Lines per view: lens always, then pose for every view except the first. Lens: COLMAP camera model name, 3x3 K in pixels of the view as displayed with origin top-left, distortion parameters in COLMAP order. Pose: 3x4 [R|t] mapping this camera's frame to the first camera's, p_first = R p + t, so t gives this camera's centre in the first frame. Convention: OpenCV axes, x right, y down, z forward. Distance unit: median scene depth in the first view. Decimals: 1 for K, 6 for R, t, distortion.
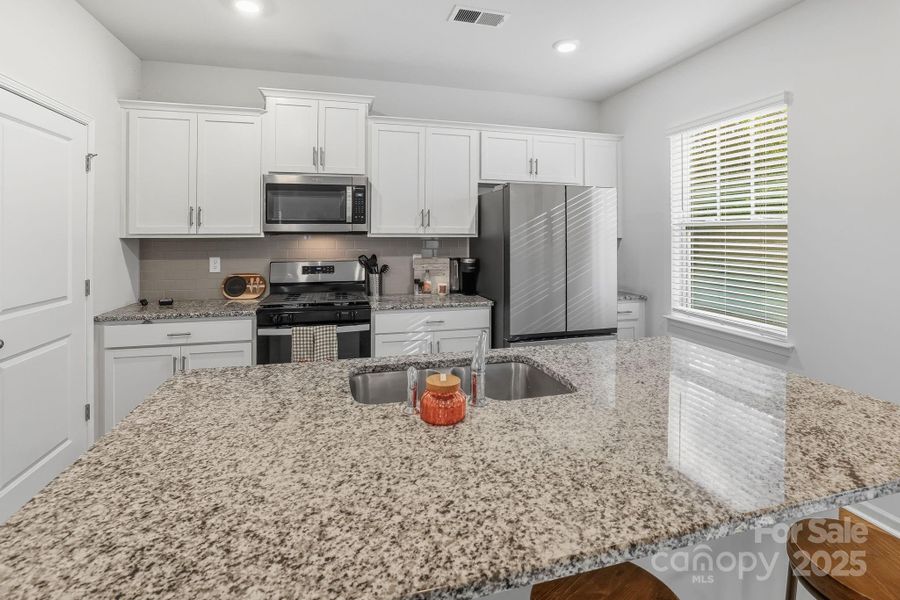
lens RADIAL K [[422.5, 0, 447.9], [0, 422.5, 233.2], [0, 0, 1]] dist [-0.062332, 0.000097]
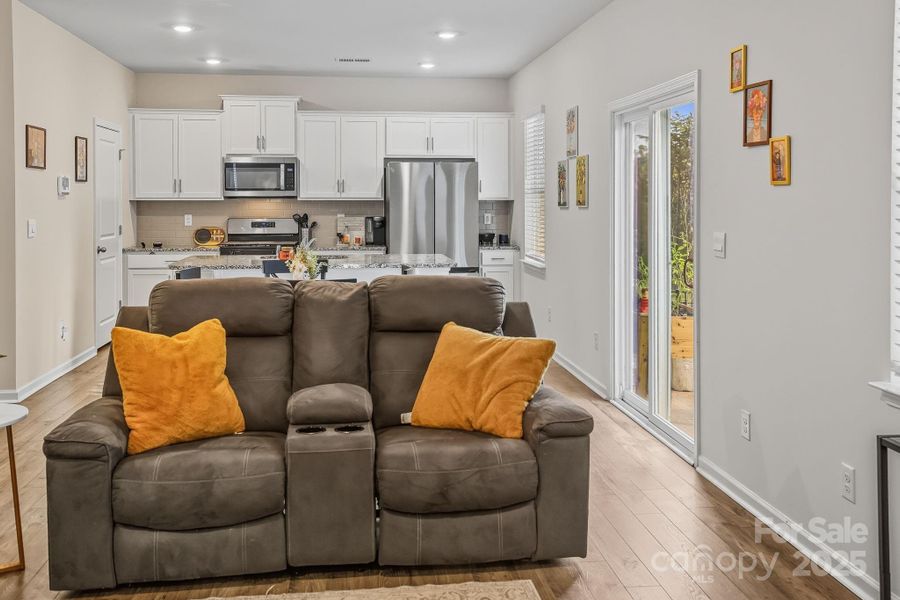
lens RADIAL K [[869.6, 0, 453.2], [0, 869.6, 222.4], [0, 0, 1]] dist [0.053675, -0.010115]
pose [[0.990847, 0.000764, -0.134987, 0.694159], [0.003247, 0.999560, 0.029488, -0.000274], [0.134951, -0.029656, 0.990408, -1.737538]]
